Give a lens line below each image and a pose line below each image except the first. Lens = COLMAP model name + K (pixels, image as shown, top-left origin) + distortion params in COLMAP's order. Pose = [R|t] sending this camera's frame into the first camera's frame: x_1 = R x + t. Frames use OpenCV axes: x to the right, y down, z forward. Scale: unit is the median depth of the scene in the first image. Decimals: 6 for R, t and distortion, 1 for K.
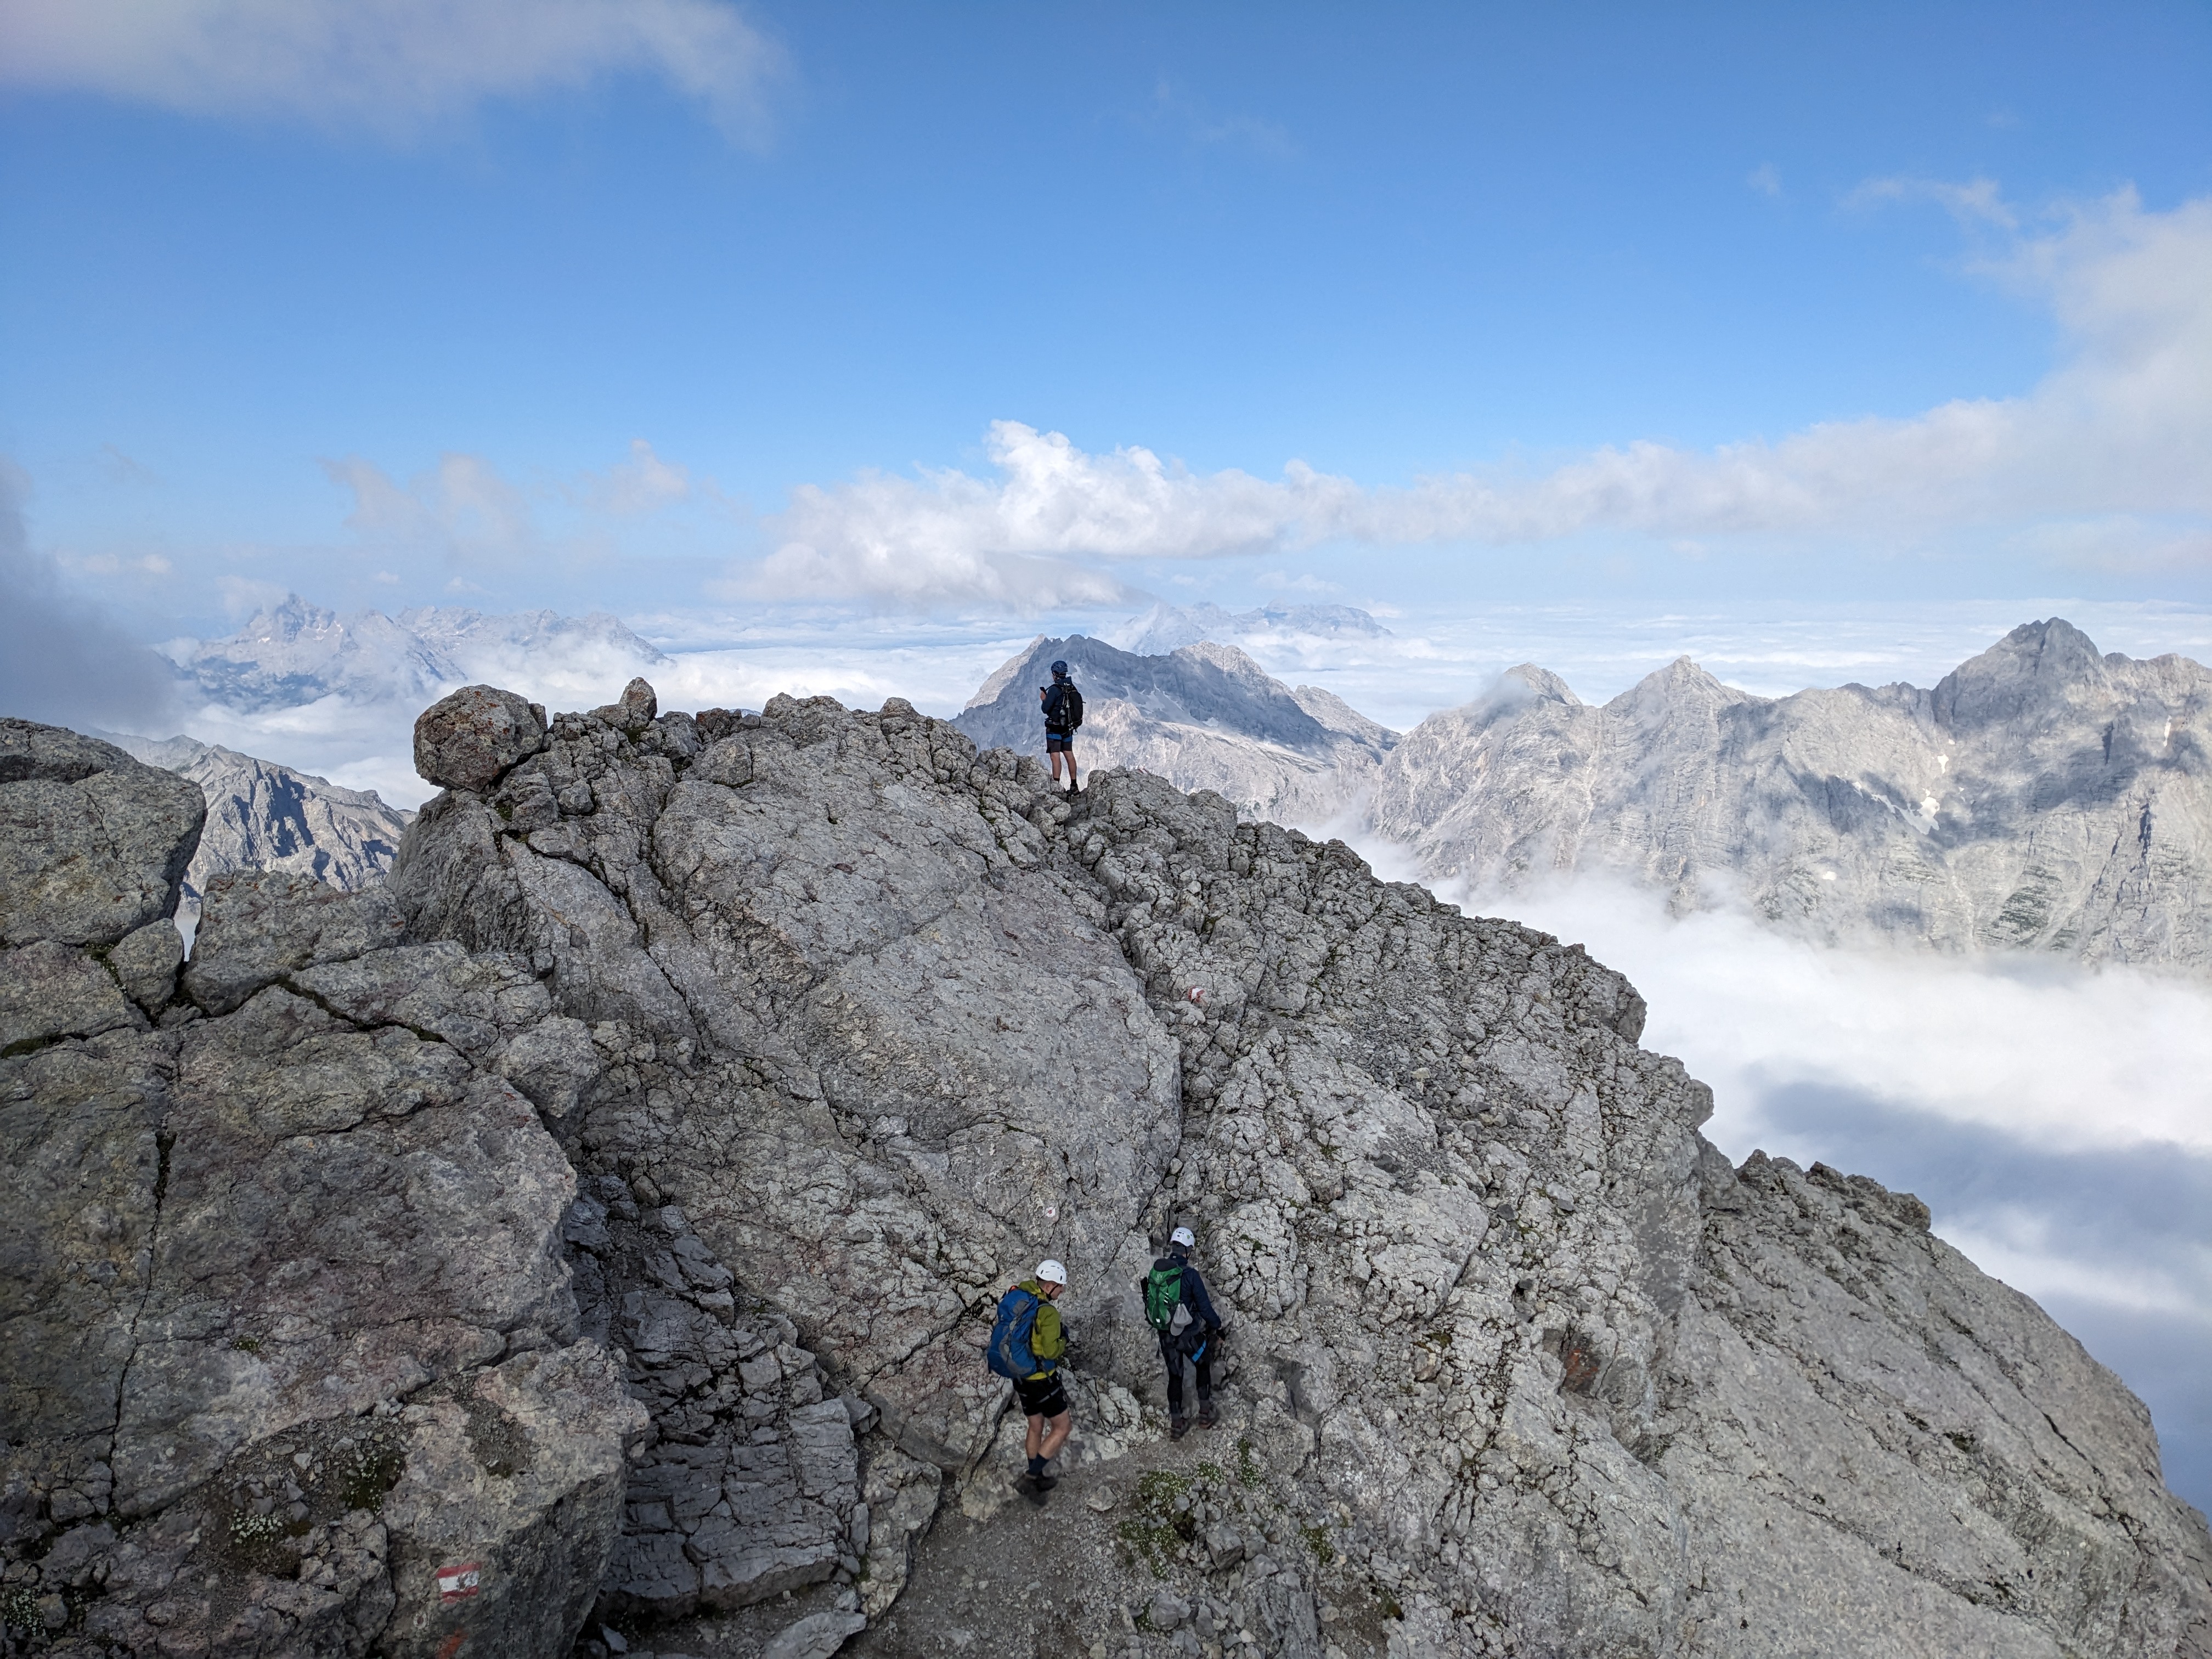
lens RADIAL K [[1795.6, 0, 1106.0], [0, 1795.6, 829.5], [0, 0, 1]] dist [0.059233, -0.093569]
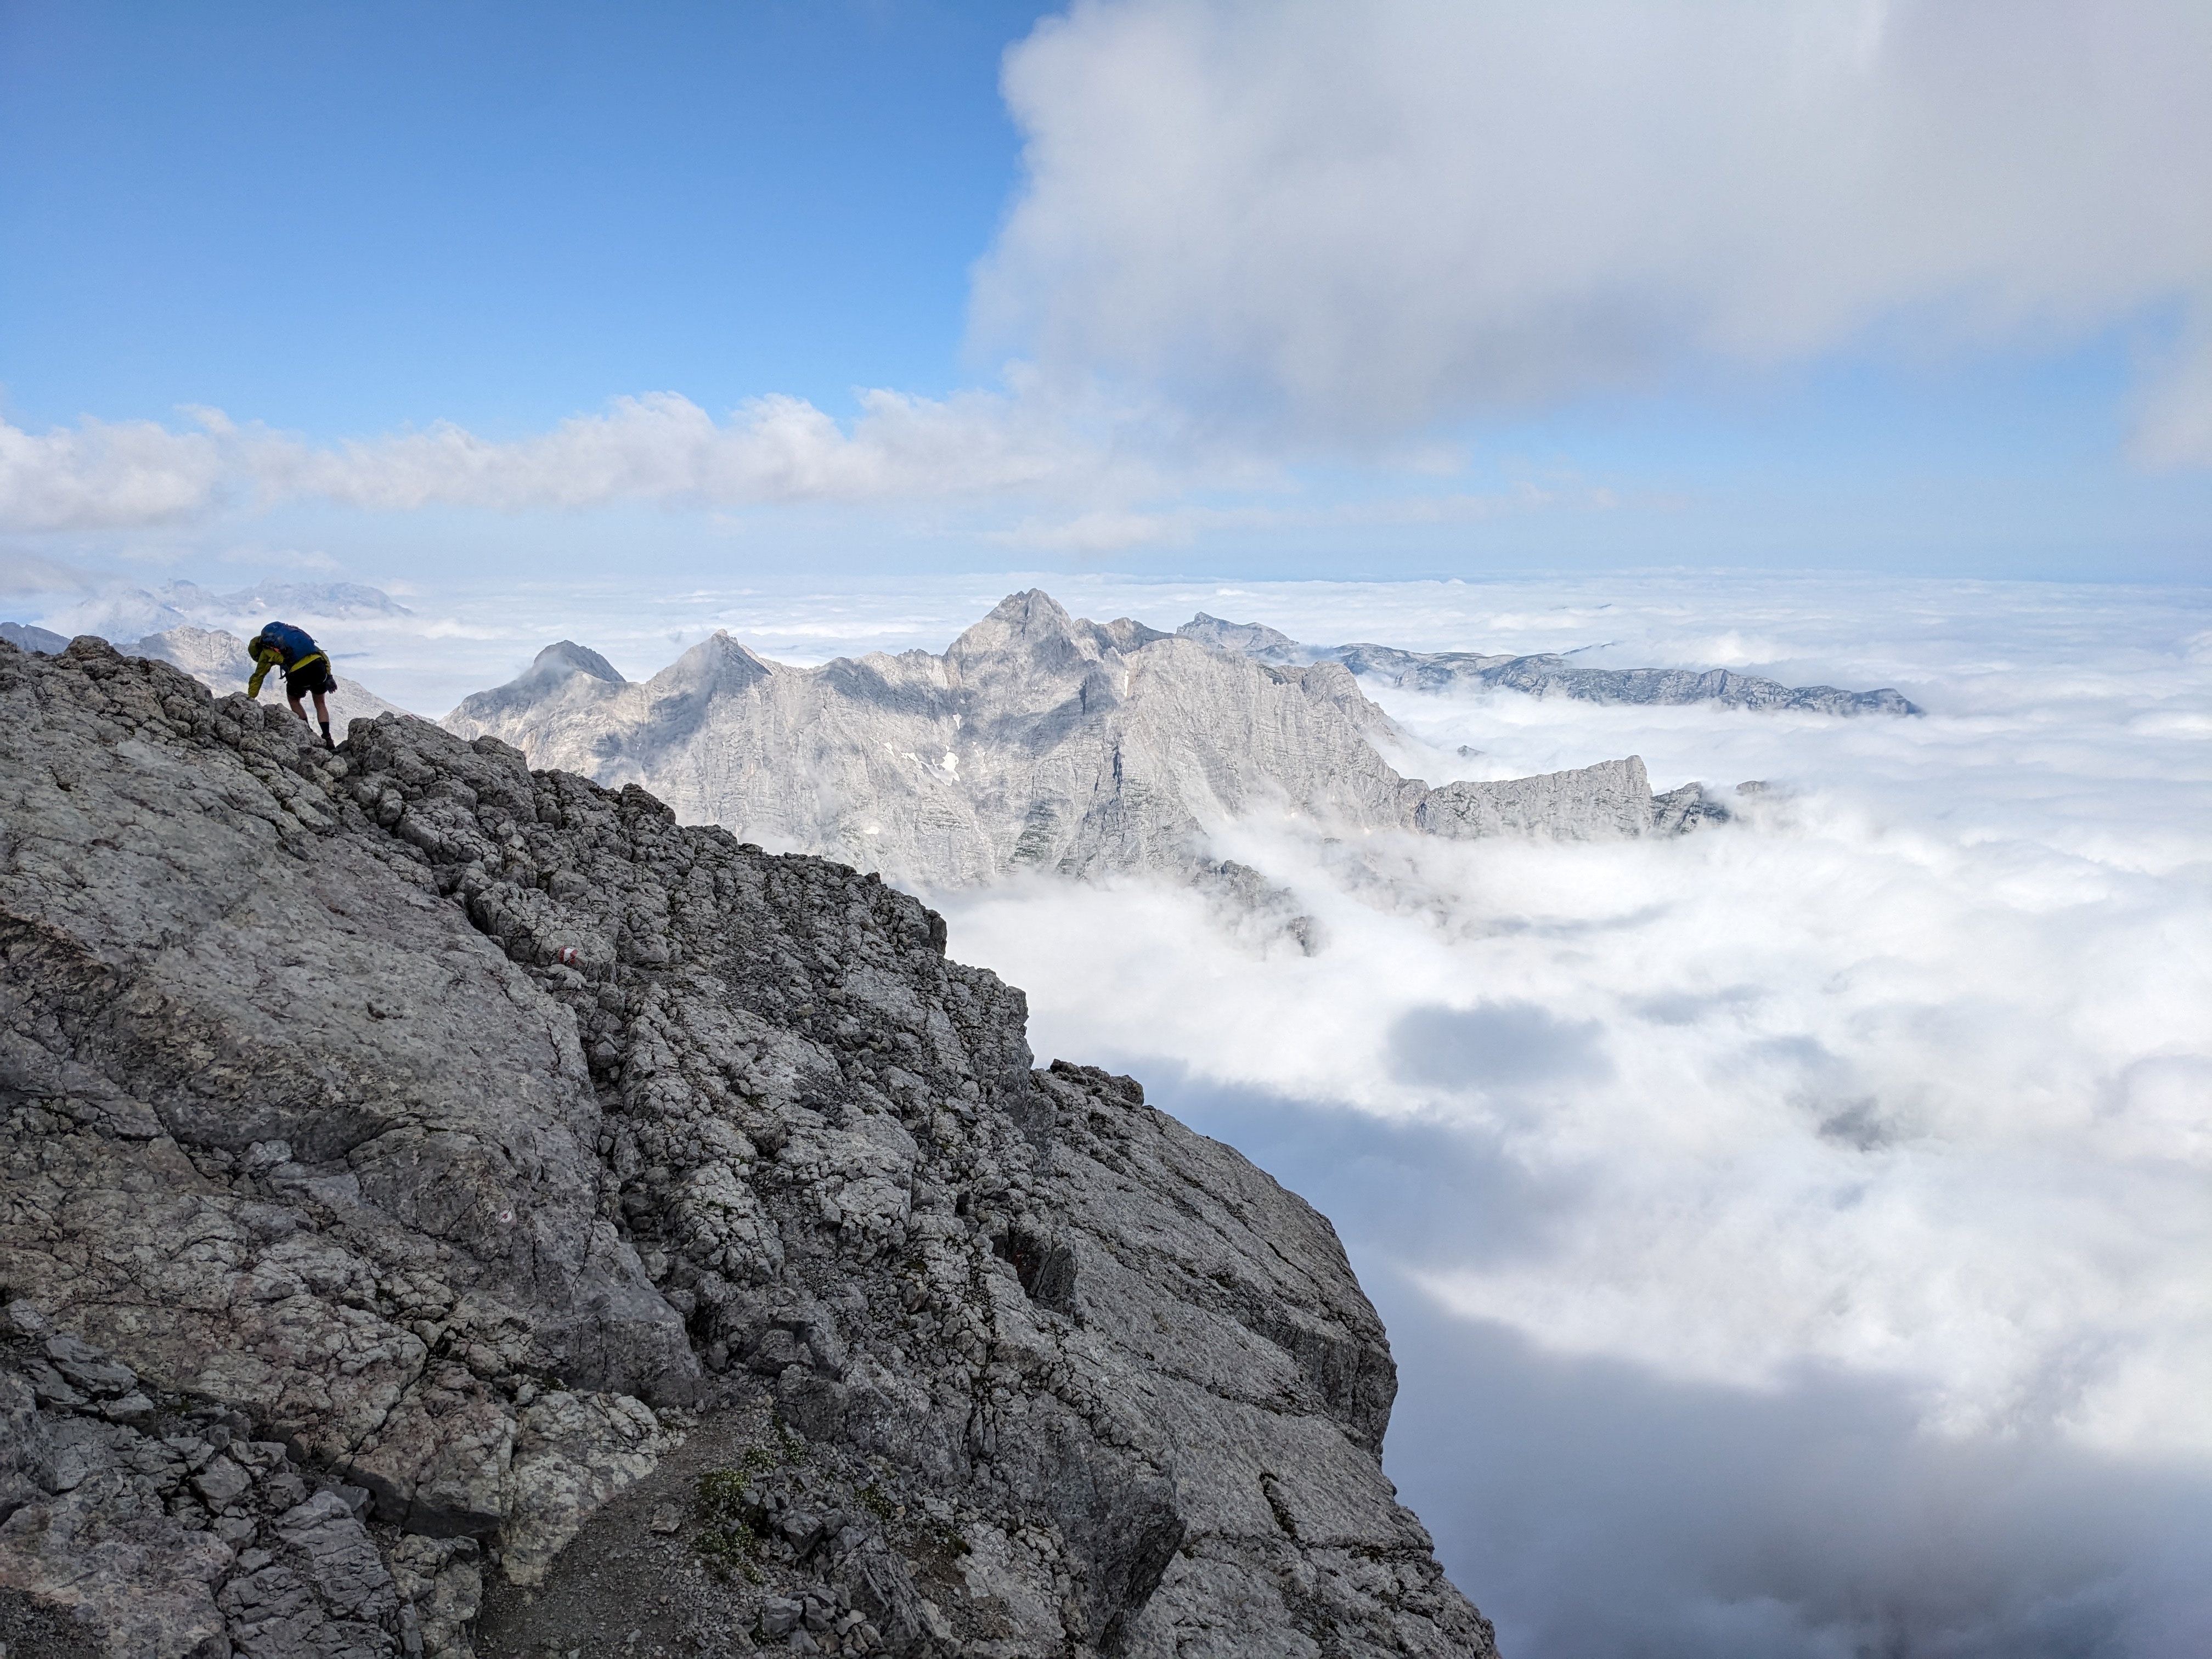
lens RADIAL K [[1777.4, 0, 1106.0], [0, 1777.4, 829.5], [0, 0, 1]] dist [0.090242, -0.158404]
pose [[0.839794, -0.081420, 0.536765, -0.217251], [0.077844, 0.996533, 0.029371, 0.028205], [-0.537295, 0.017118, 0.843221, 0.131981]]
